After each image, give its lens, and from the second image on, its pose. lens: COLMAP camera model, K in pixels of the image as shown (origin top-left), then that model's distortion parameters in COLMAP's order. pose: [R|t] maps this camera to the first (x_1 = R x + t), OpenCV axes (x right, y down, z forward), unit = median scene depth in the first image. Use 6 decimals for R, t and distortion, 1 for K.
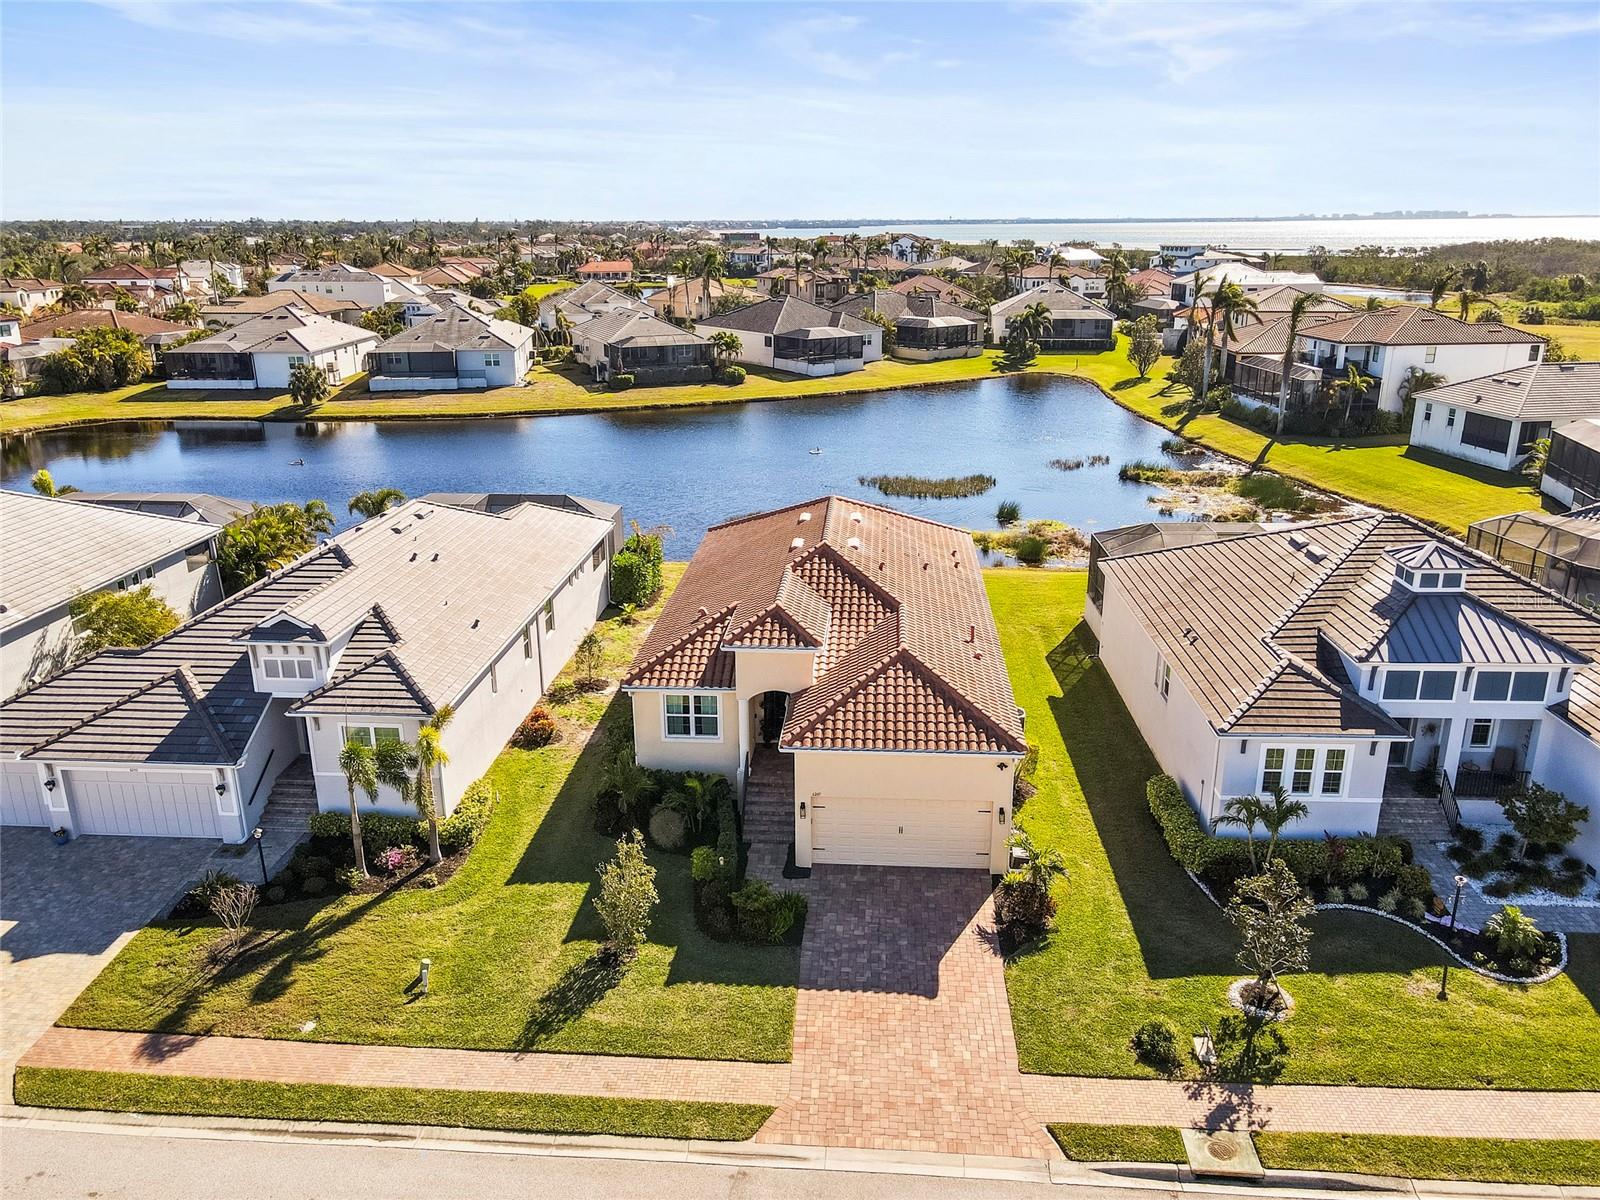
lens RADIAL K [[1188.8, 0, 800.0], [0, 1188.8, 600.0], [0, 0, 1]] dist [-0.005796, 0.008481]
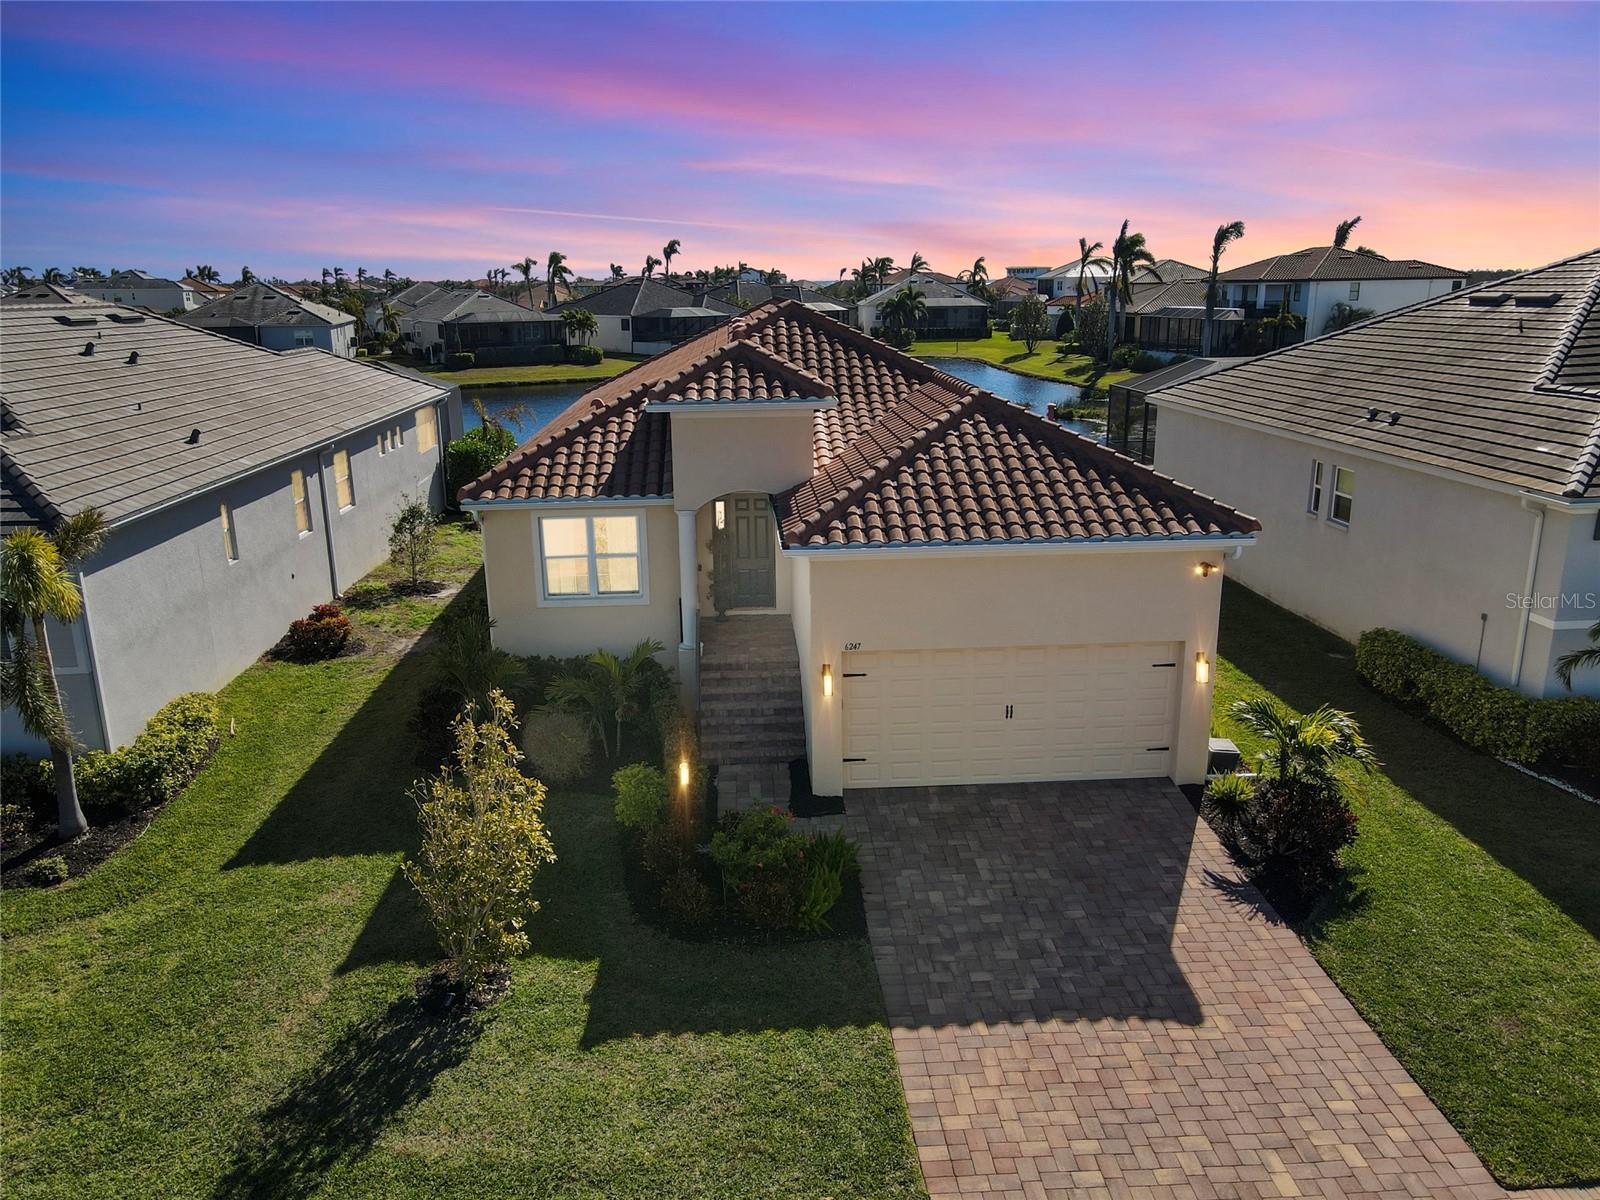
lens RADIAL K [[1174.8, 0, 800.0], [0, 1174.8, 600.0], [0, 0, 1]] dist [0.013634, 0.002364]
pose [[0.991363, -0.042041, 0.124223, -0.073198], [0.047387, 0.998060, -0.040392, 0.167042], [-0.122284, 0.045930, 0.991432, 0.509860]]
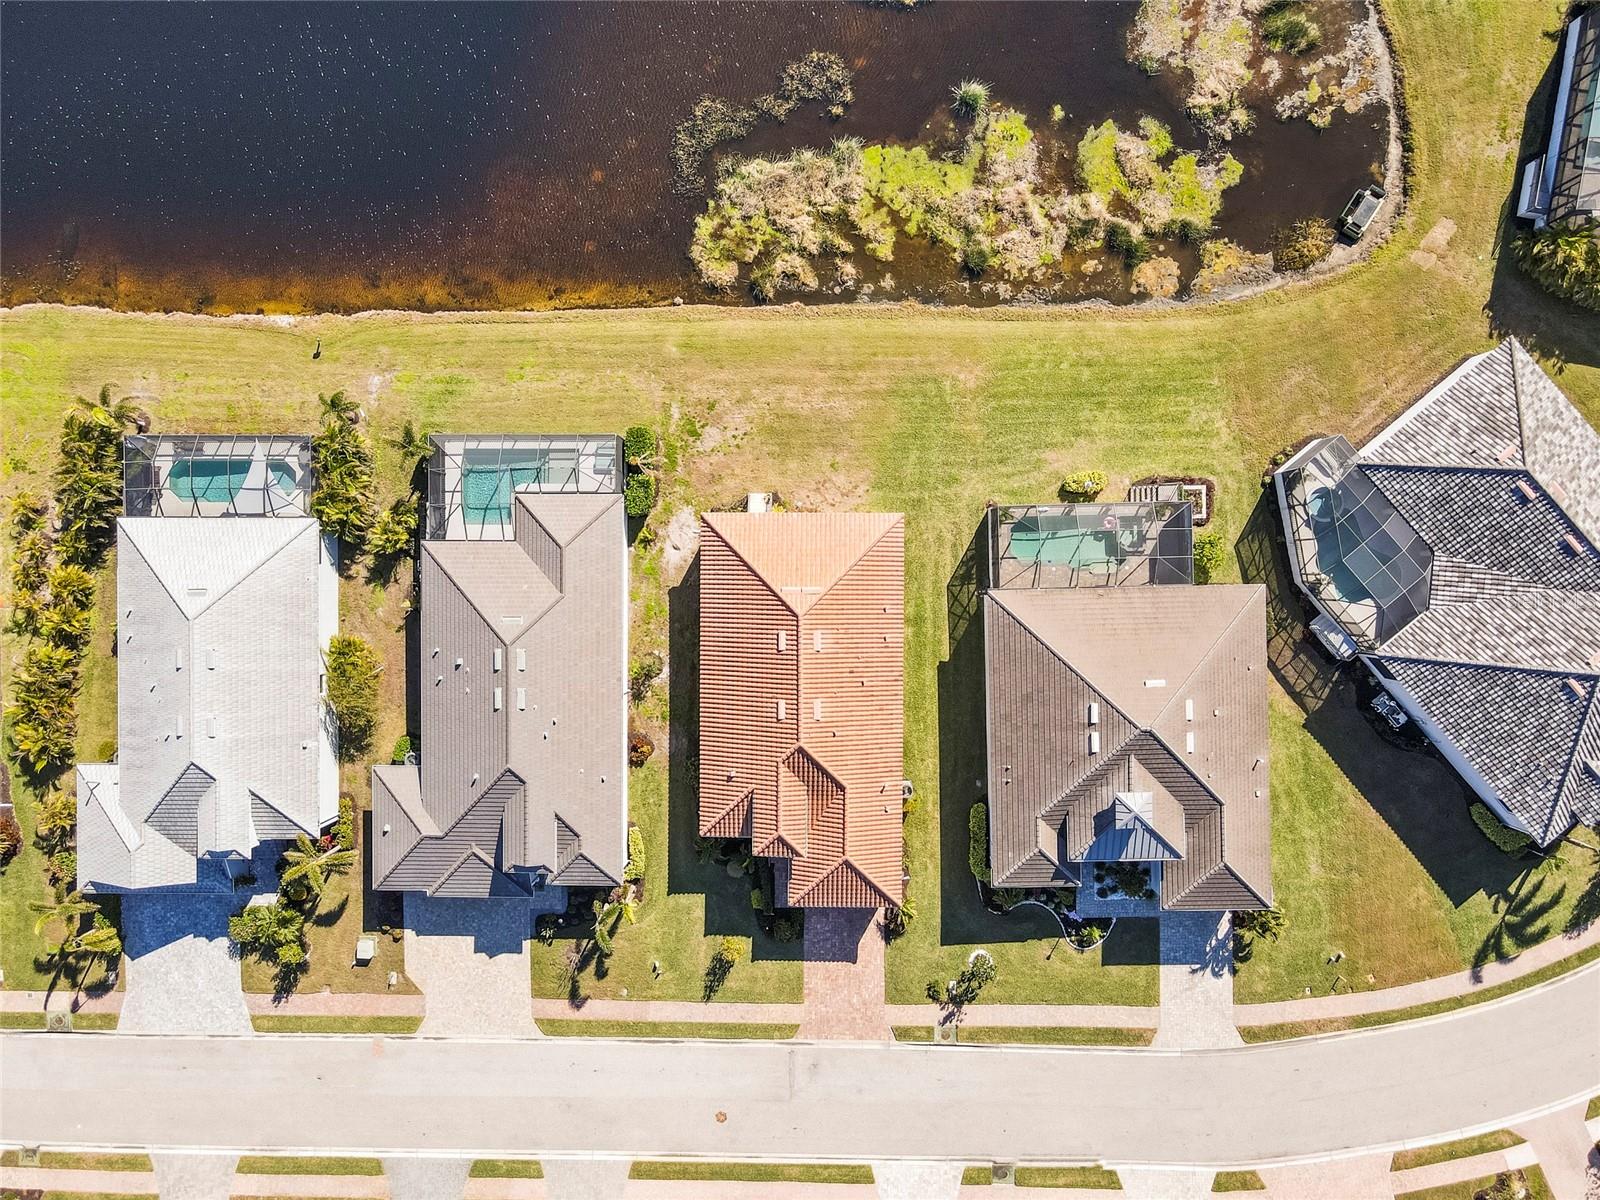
lens RADIAL K [[1188.8, 0, 800.0], [0, 1188.8, 600.0], [0, 0, 1]] dist [-0.005796, 0.008481]
pose [[0.997605, -0.067099, -0.016783, 0.078235], [0.035159, 0.282997, 0.958476, -2.144730], [-0.059563, -0.956771, 0.284678, 0.919287]]
